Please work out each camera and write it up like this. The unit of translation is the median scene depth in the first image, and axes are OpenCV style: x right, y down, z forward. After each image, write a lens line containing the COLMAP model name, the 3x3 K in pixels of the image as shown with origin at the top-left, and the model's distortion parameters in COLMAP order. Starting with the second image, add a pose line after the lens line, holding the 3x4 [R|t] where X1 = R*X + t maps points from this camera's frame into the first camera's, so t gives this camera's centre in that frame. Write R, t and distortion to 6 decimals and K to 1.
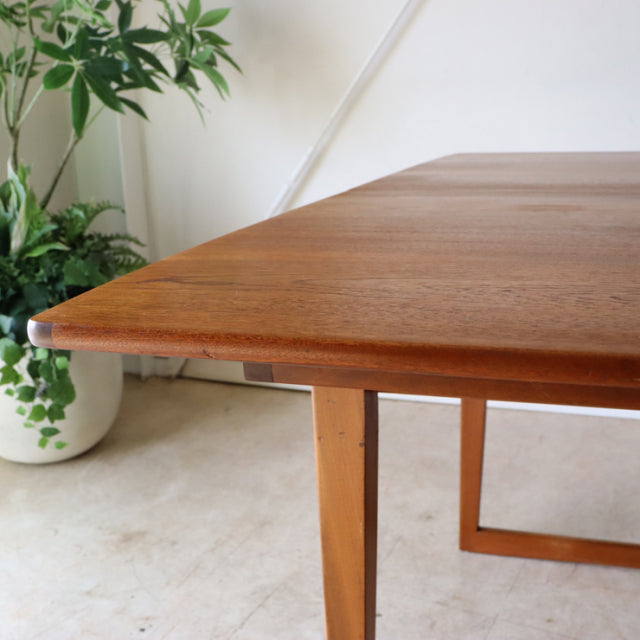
lens RADIAL K [[850.0, 0, 326.5], [0, 850.0, 312.6], [0, 0, 1]] dist [-0.107282, 0.000000]
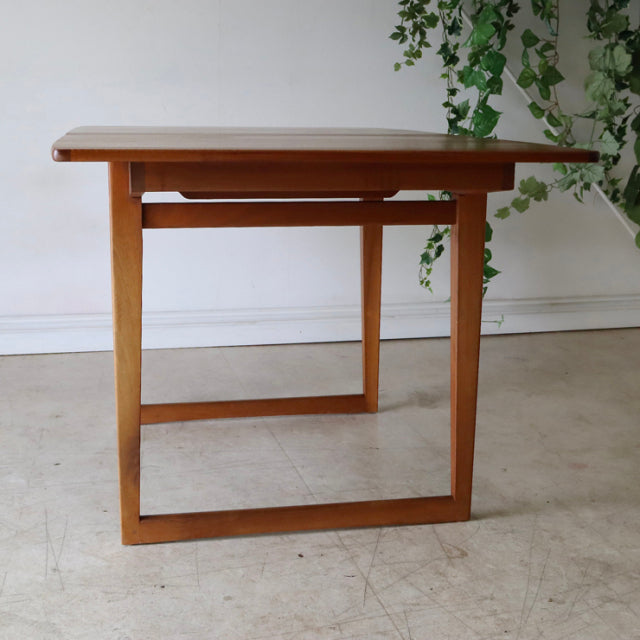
lens RADIAL K [[1020.4, 0, 316.4], [0, 1020.4, 313.4], [0, 0, 1]] dist [-0.047264, 0.000000]
pose [[0.821414, -0.061841, 0.566970, -0.389891], [0.092815, 0.995346, -0.025903, 0.161512], [-0.562730, 0.073900, 0.823331, -0.438688]]
